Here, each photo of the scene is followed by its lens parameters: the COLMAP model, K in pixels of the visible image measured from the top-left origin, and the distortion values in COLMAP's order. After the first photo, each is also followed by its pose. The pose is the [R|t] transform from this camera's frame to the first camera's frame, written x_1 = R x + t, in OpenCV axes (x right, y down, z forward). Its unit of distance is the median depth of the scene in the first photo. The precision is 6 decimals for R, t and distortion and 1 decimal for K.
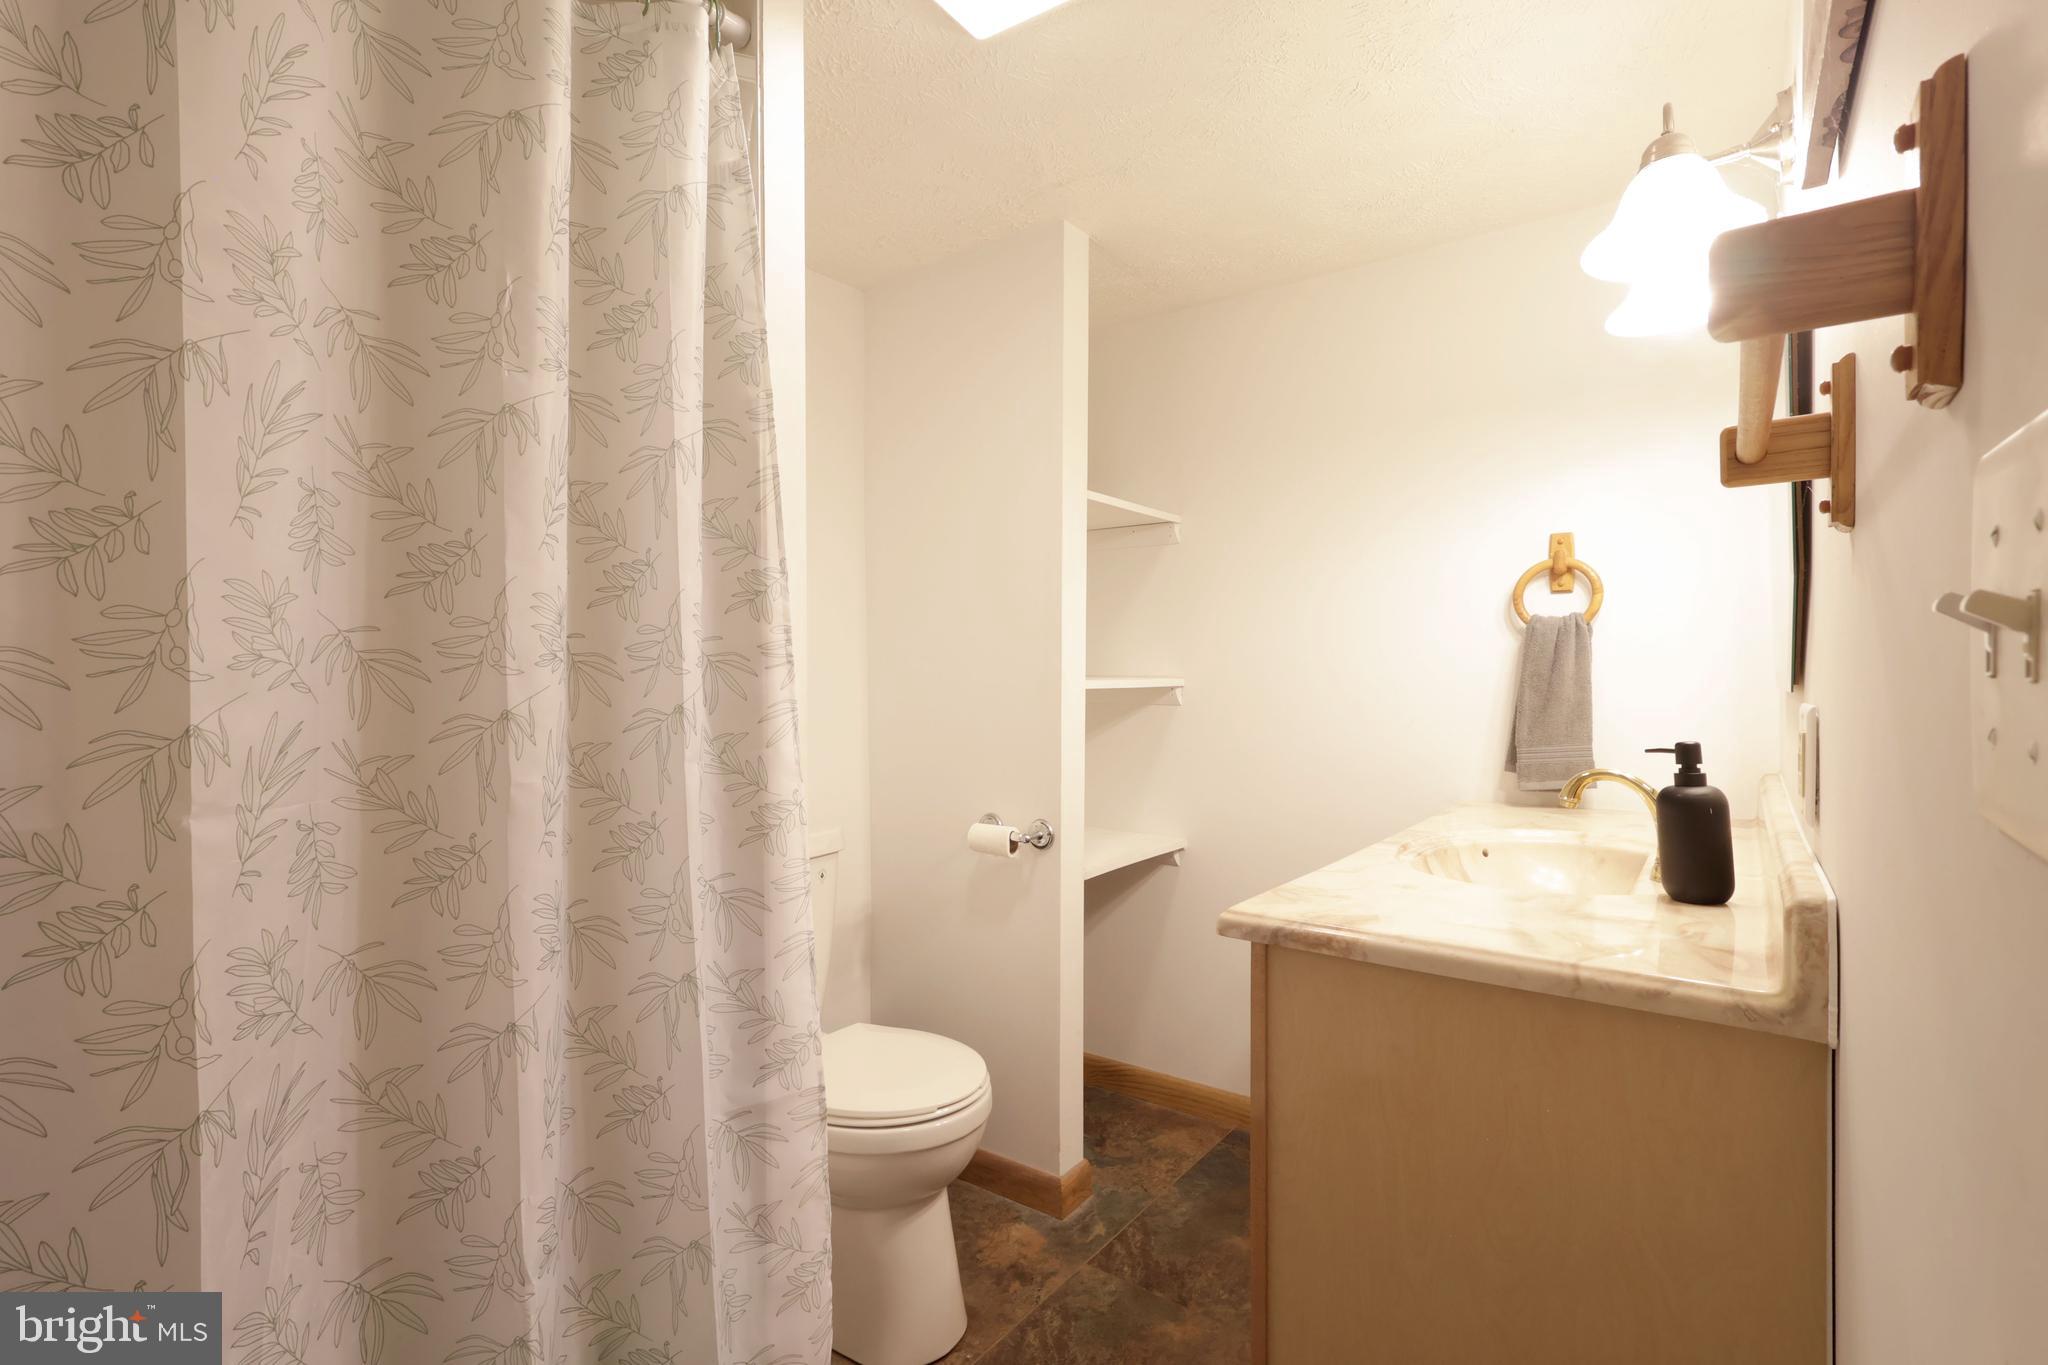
lens RADIAL K [[977.7, 0, 1033.8], [0, 977.7, 677.8], [0, 0, 1]] dist [0.000723, -0.000373]
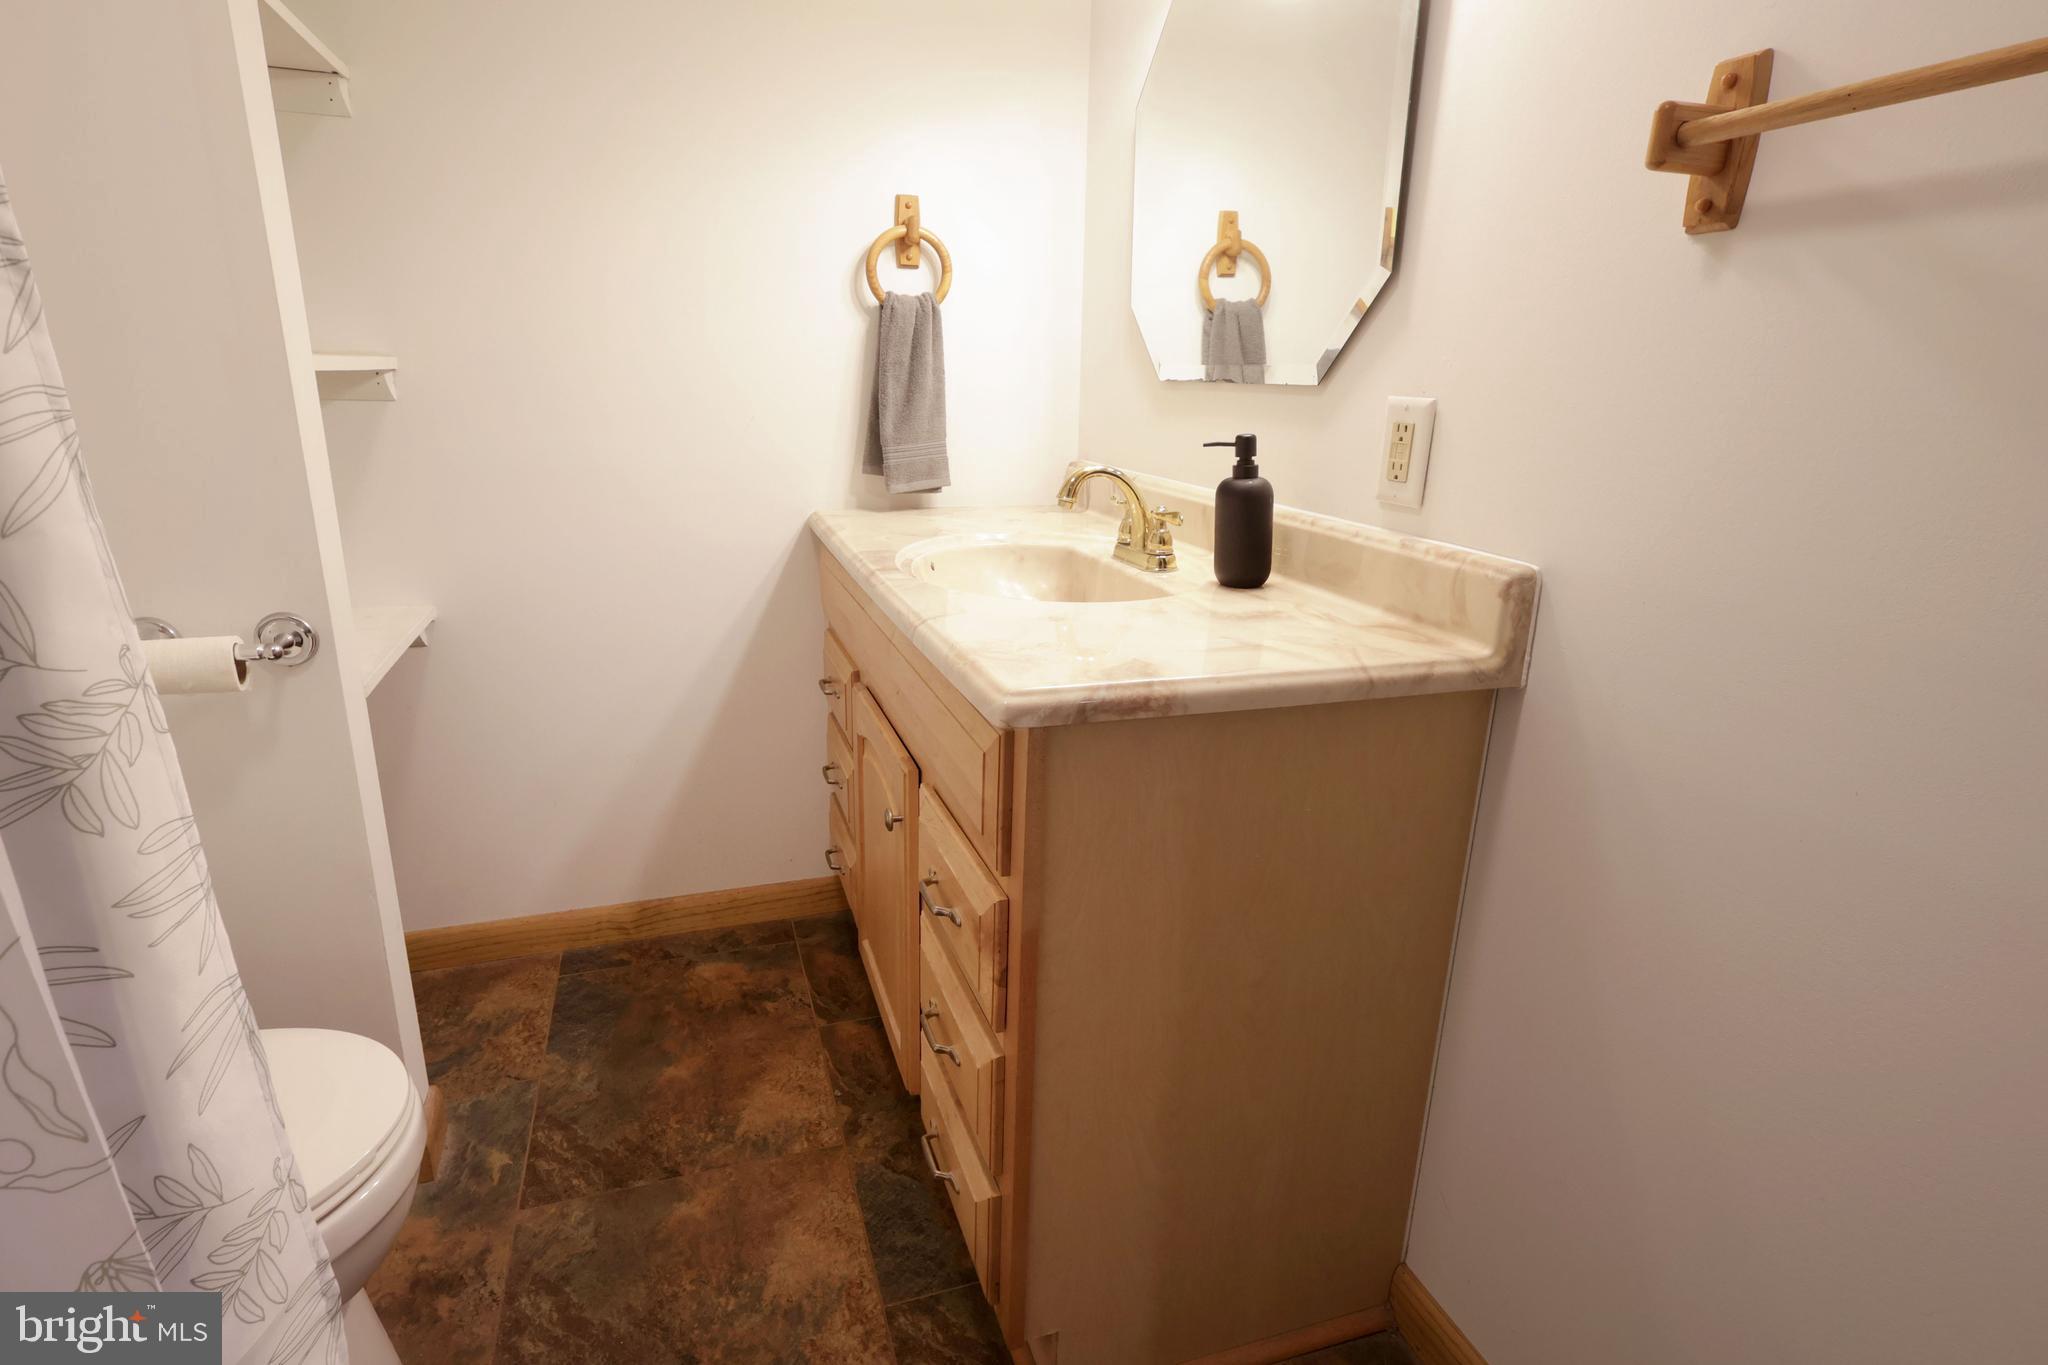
lens RADIAL K [[1027.9, 0, 1036.5], [0, 1027.9, 681.1], [0, 0, 1]] dist [-0.002694, 0.001846]
pose [[0.573630, -0.219611, 0.789126, -0.244221], [-0.021031, 0.959123, 0.282208, 0.008995], [-0.818844, -0.178479, 0.545563, 0.360512]]
